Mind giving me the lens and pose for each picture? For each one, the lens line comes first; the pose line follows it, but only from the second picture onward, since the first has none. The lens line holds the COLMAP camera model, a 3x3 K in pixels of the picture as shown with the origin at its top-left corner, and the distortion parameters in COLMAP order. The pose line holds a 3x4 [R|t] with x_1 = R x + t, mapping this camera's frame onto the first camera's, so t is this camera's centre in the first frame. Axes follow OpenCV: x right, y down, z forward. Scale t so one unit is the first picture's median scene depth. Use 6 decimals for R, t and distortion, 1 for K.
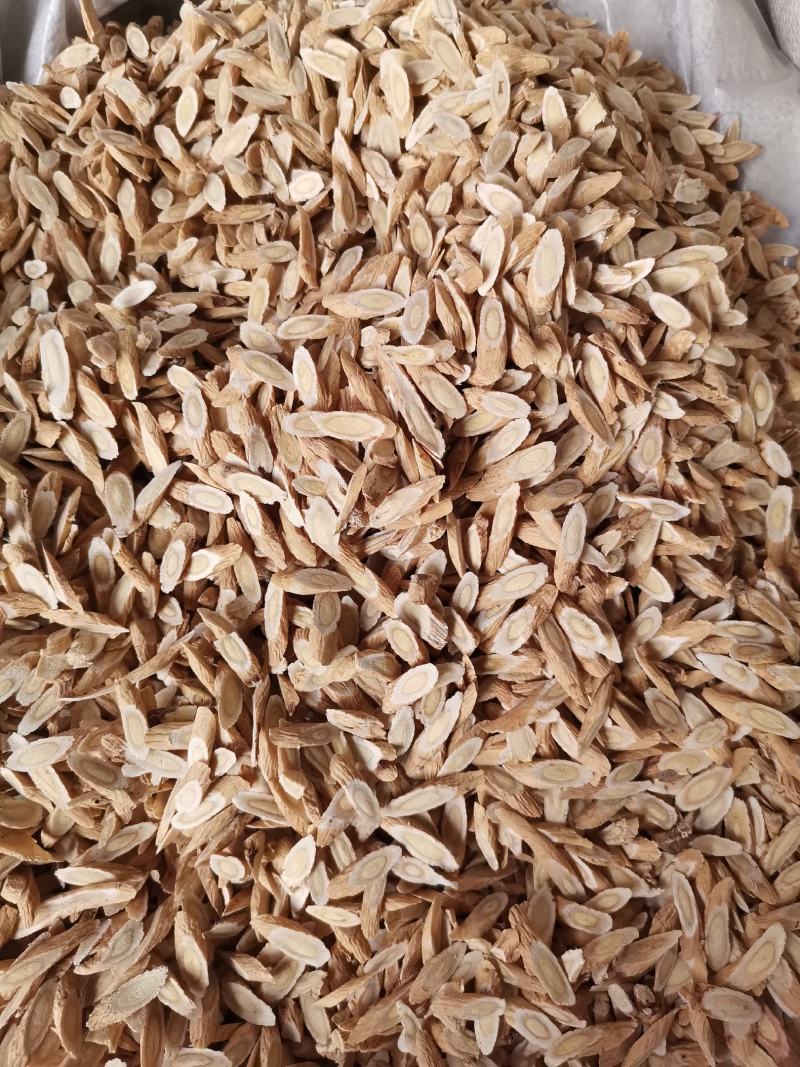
lens RADIAL K [[841.0, 0, 398.7], [0, 841.0, 528.7], [0, 0, 1]] dist [0.048564, -0.116902]
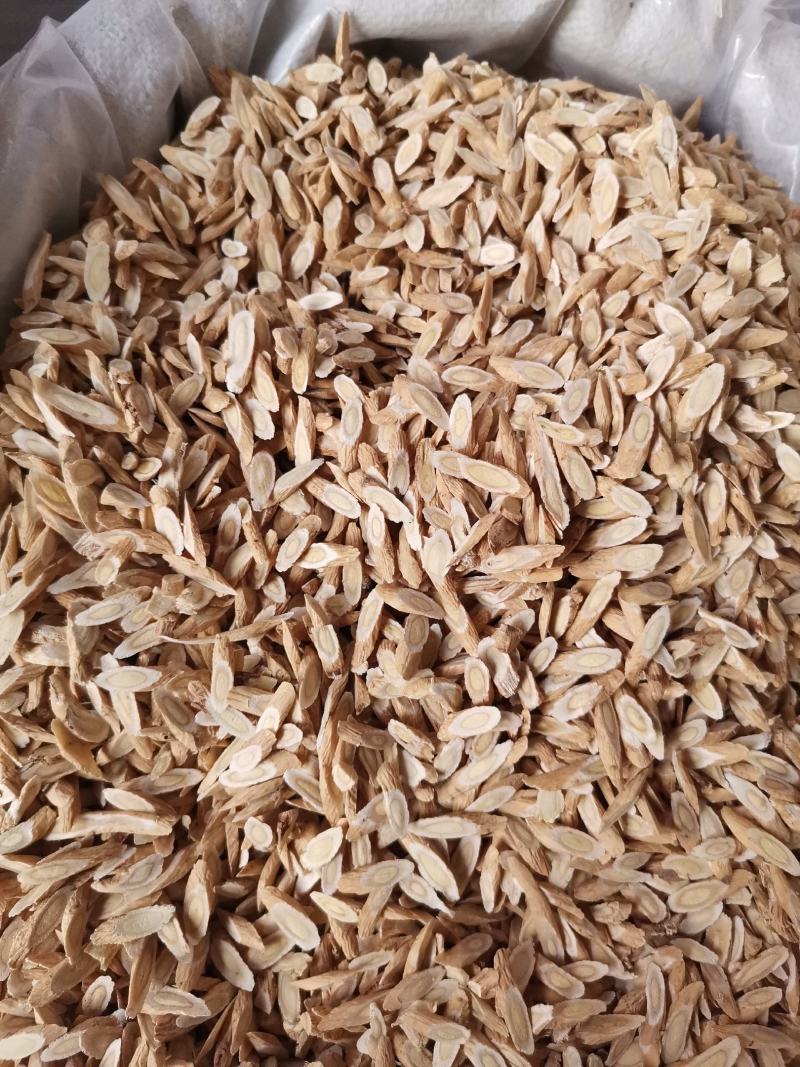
lens RADIAL K [[841.0, 0, 398.7], [0, 841.0, 528.7], [0, 0, 1]] dist [0.048564, -0.116902]
pose [[0.953902, 0.300086, -0.004418, -0.137743], [-0.299968, 0.952852, -0.045746, 0.026607], [-0.009518, 0.044962, 0.998943, -0.087677]]
